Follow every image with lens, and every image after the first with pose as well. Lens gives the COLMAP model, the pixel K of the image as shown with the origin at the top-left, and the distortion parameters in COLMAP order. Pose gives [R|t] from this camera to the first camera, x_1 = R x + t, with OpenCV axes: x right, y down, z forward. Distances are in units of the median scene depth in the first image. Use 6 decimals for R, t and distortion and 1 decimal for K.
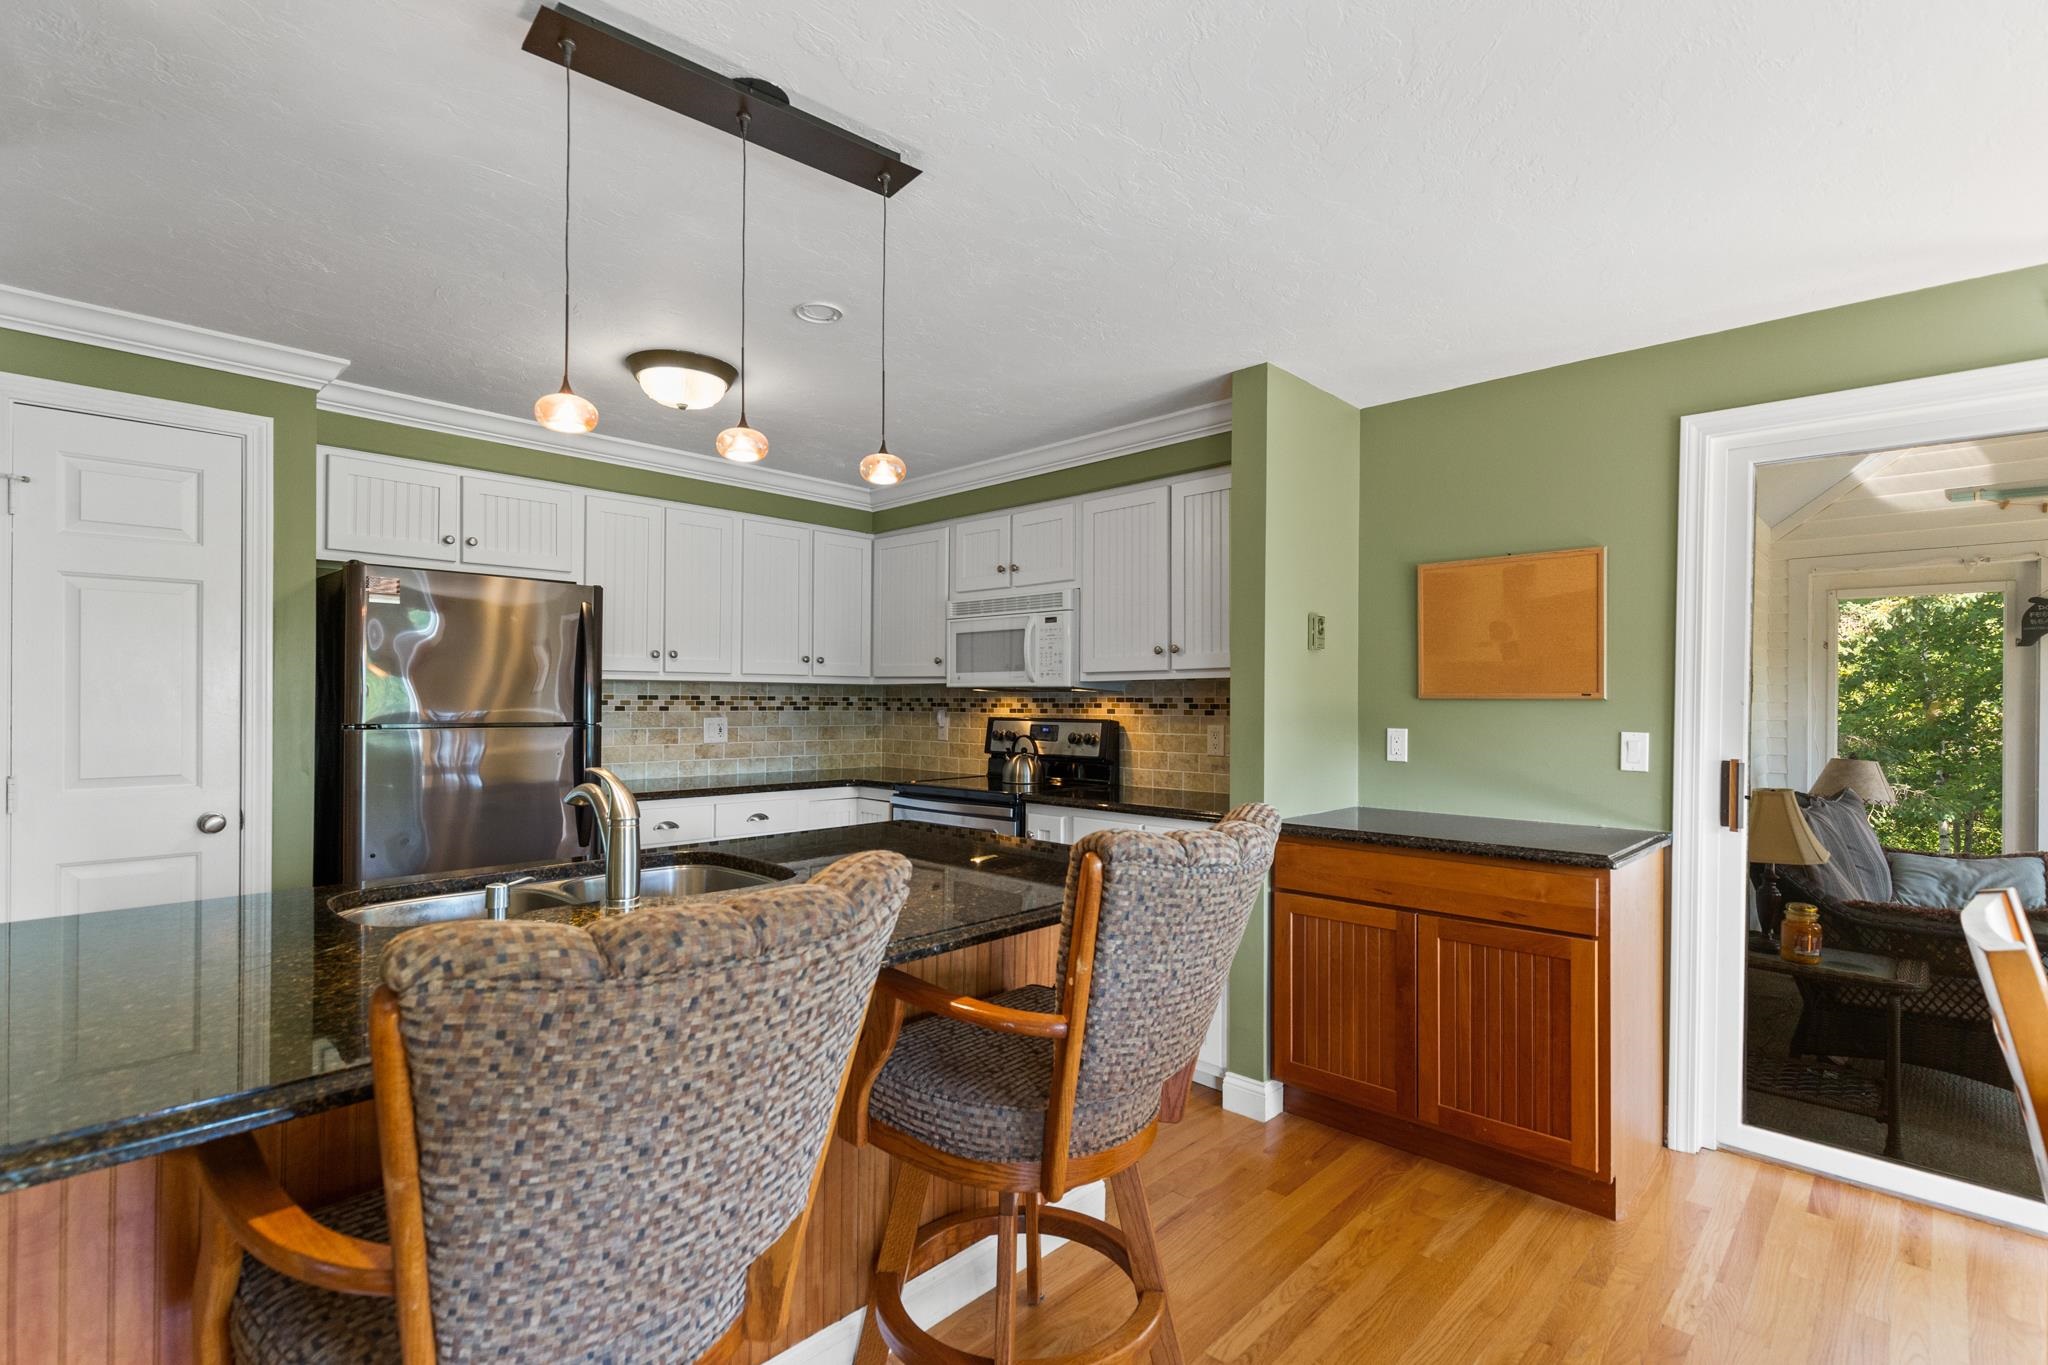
lens RADIAL K [[954.5, 0, 1025.7], [0, 954.5, 701.0], [0, 0, 1]] dist [0.002323, 0.000689]
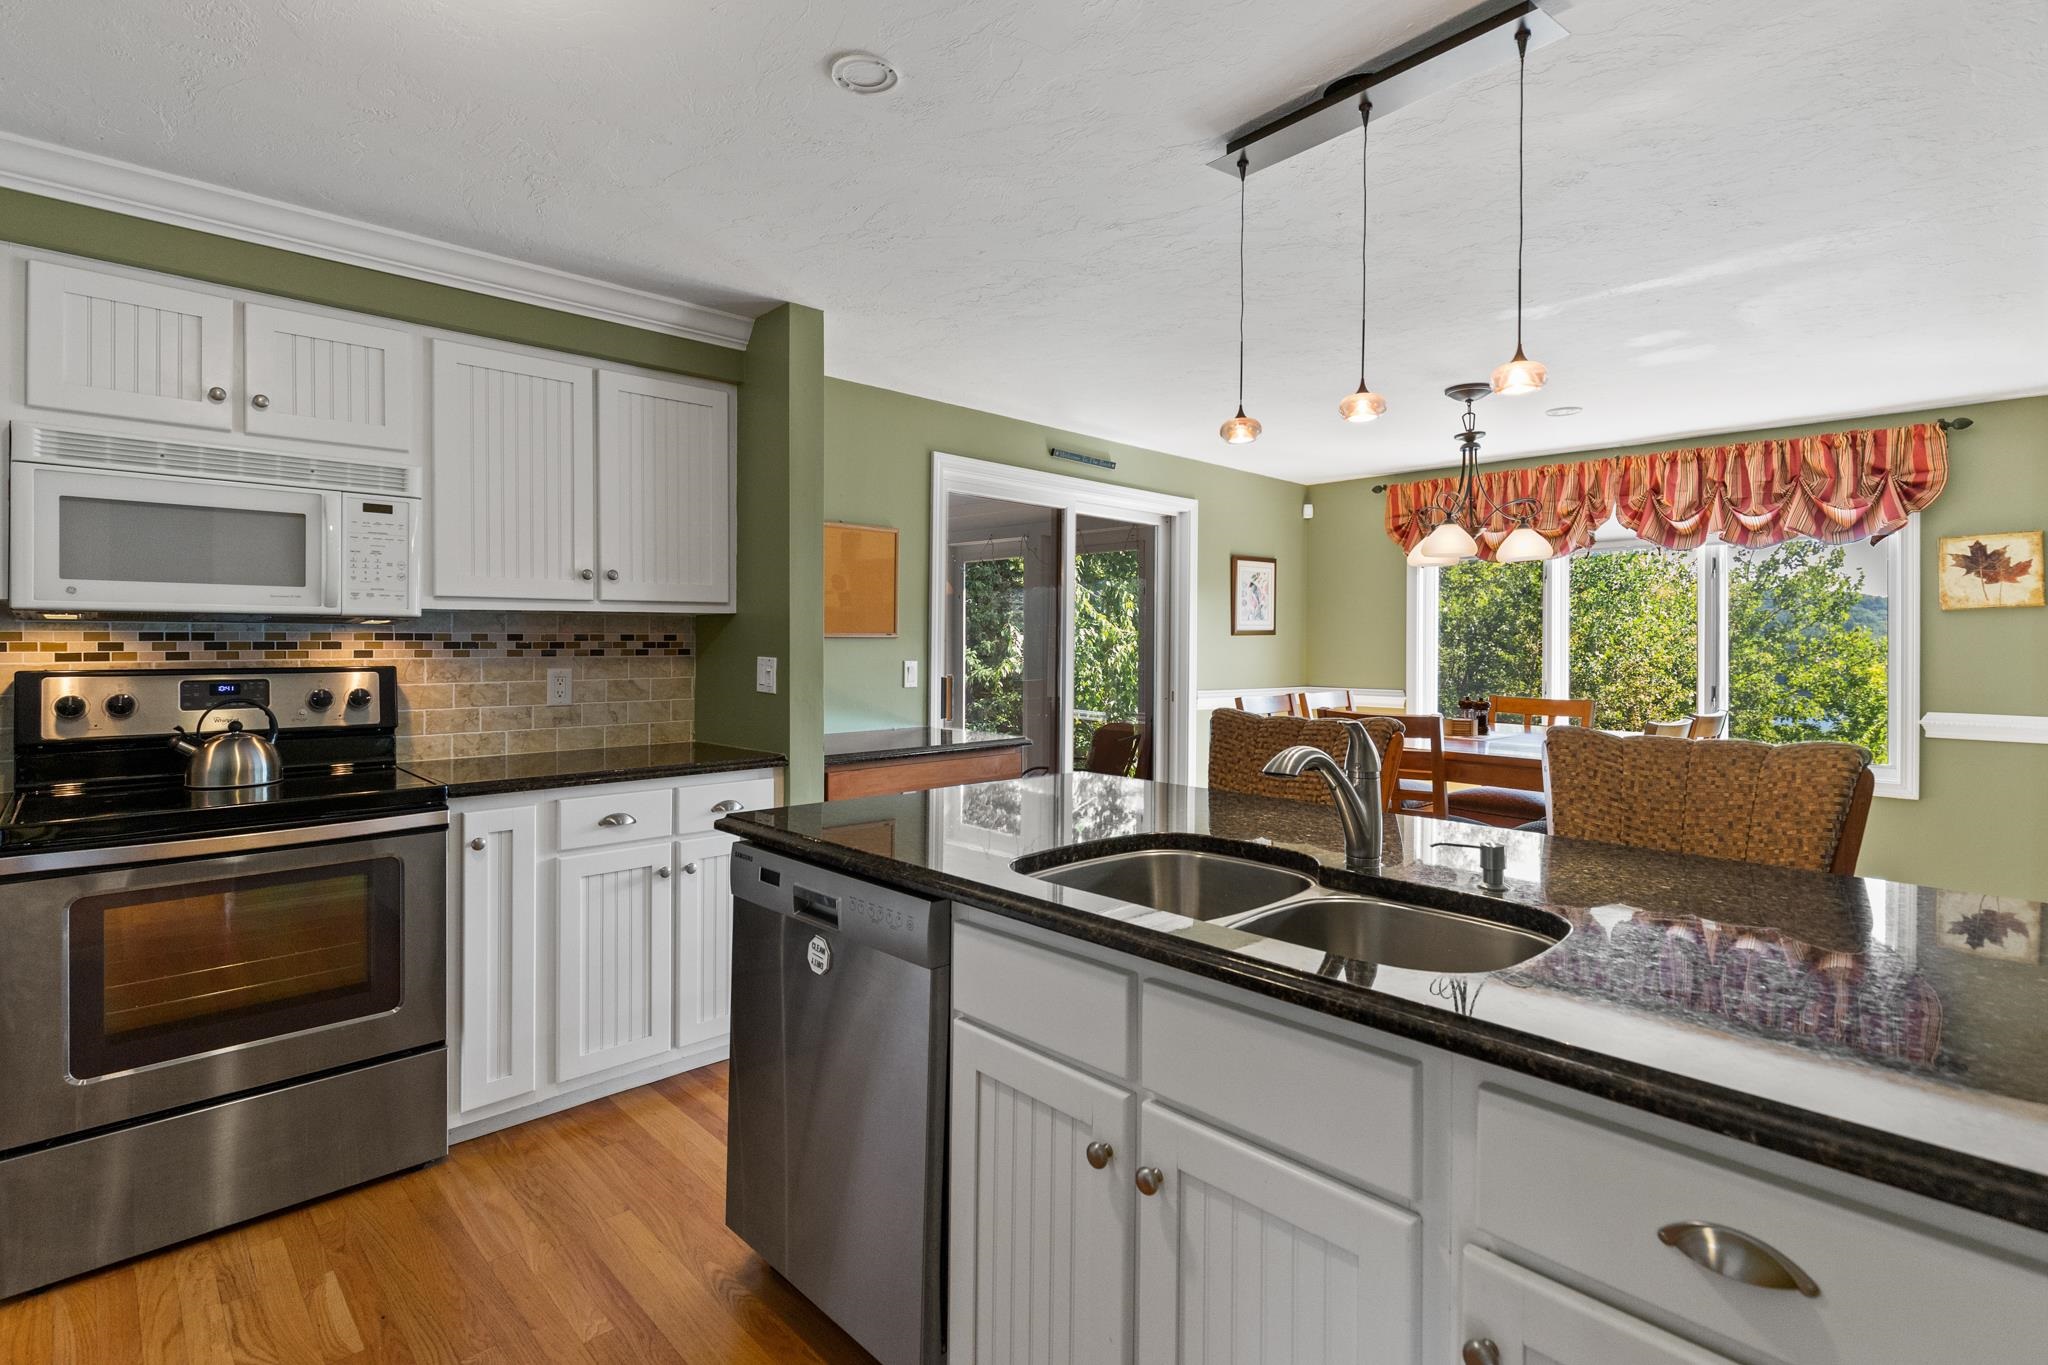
lens RADIAL K [[970.2, 0, 1013.9], [0, 970.2, 642.9], [0, 0, 1]] dist [0.003183, -0.000171]
pose [[0.050175, -0.008426, 0.998705, -0.585201], [-0.005736, 0.999945, 0.008724, -0.005435], [-0.998724, -0.006166, 0.050124, 0.552433]]
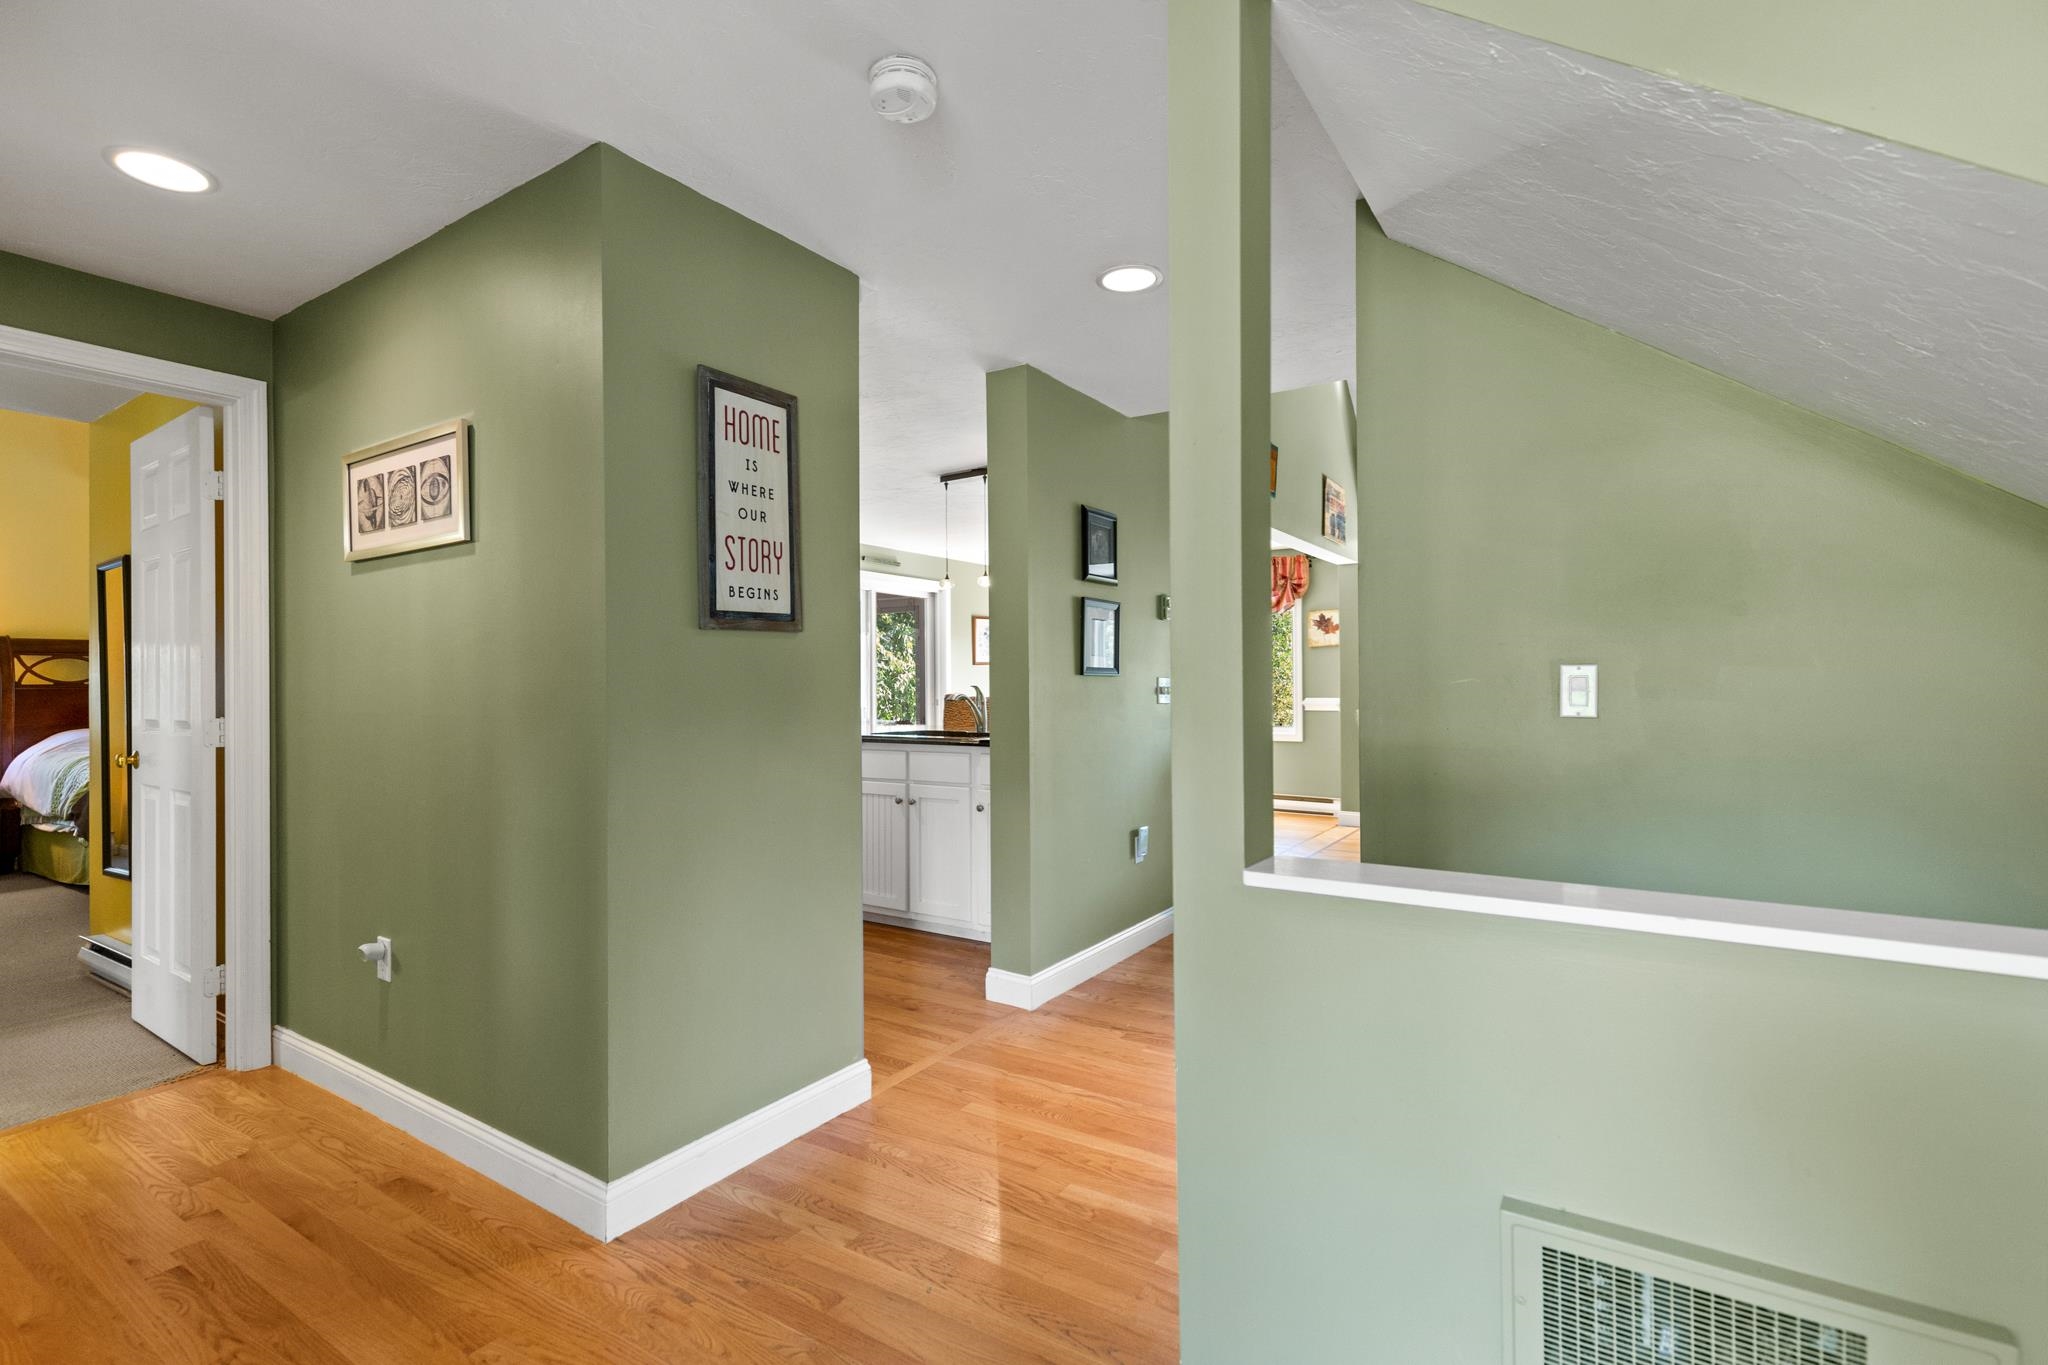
lens RADIAL K [[944.0, 0, 1020.2], [0, 944.0, 616.6], [0, 0, 1]] dist [0.003428, 0.000870]
pose [[-0.180244, 0.055463, 0.982057, -1.377760], [0.009550, 0.998461, -0.054636, 0.002452], [-0.983576, -0.000469, -0.180496, 0.598133]]
